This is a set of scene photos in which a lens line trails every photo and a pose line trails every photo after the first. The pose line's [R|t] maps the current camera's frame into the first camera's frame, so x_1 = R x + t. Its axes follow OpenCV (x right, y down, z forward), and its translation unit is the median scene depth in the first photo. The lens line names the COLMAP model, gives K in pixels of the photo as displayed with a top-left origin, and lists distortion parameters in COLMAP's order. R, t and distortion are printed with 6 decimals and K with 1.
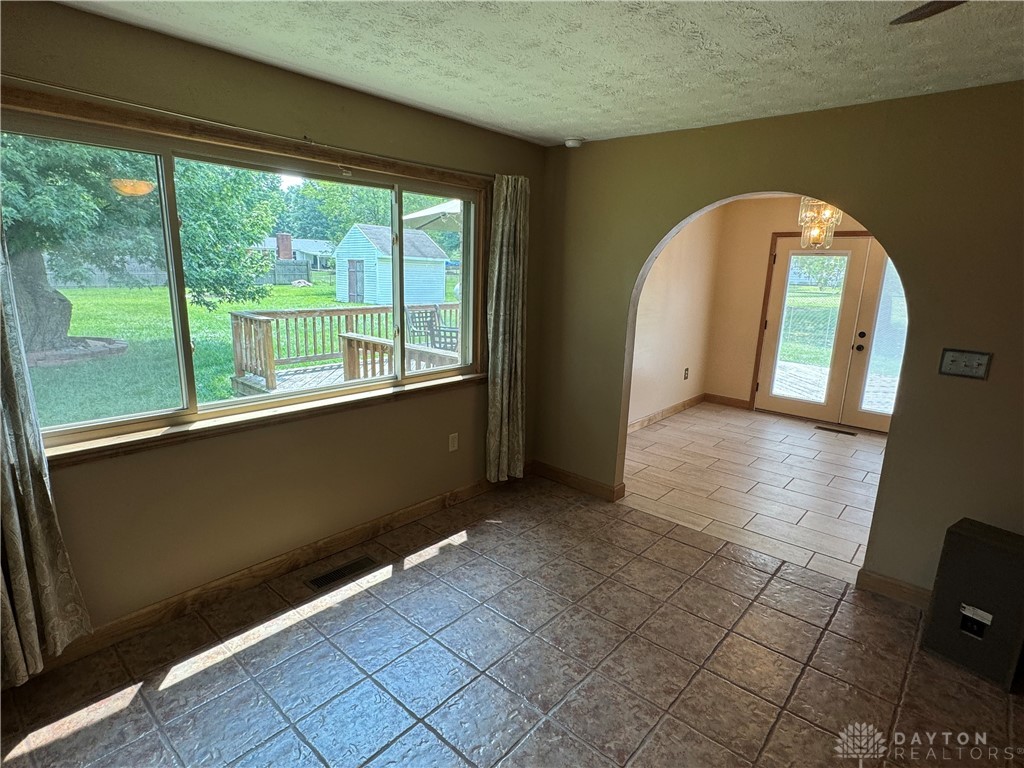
lens RADIAL K [[550.7, 0, 510.8], [0, 550.7, 382.6], [0, 0, 1]] dist [-0.001073, -0.000106]
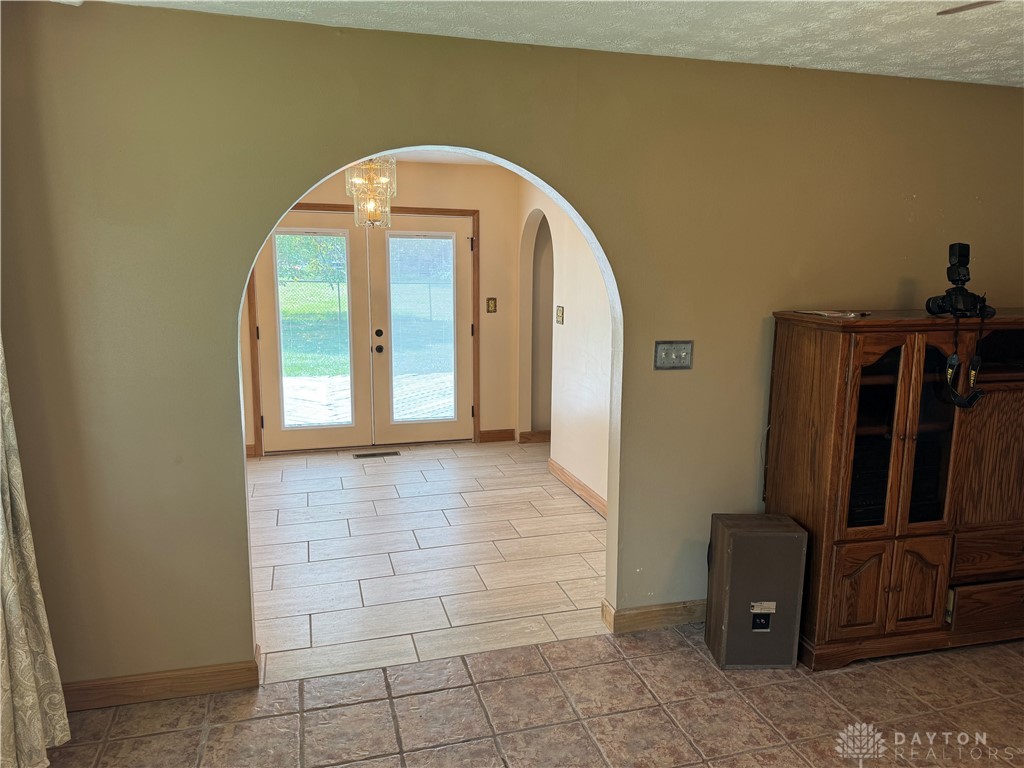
lens RADIAL K [[716.1, 0, 511.7], [0, 716.1, 388.9], [0, 0, 1]] dist [0.003036, -0.003925]
pose [[0.535839, -0.175597, 0.825859, -0.213509], [0.186681, 0.978566, 0.086942, -0.086726], [-0.823424, 0.107585, 0.557134, 0.359097]]
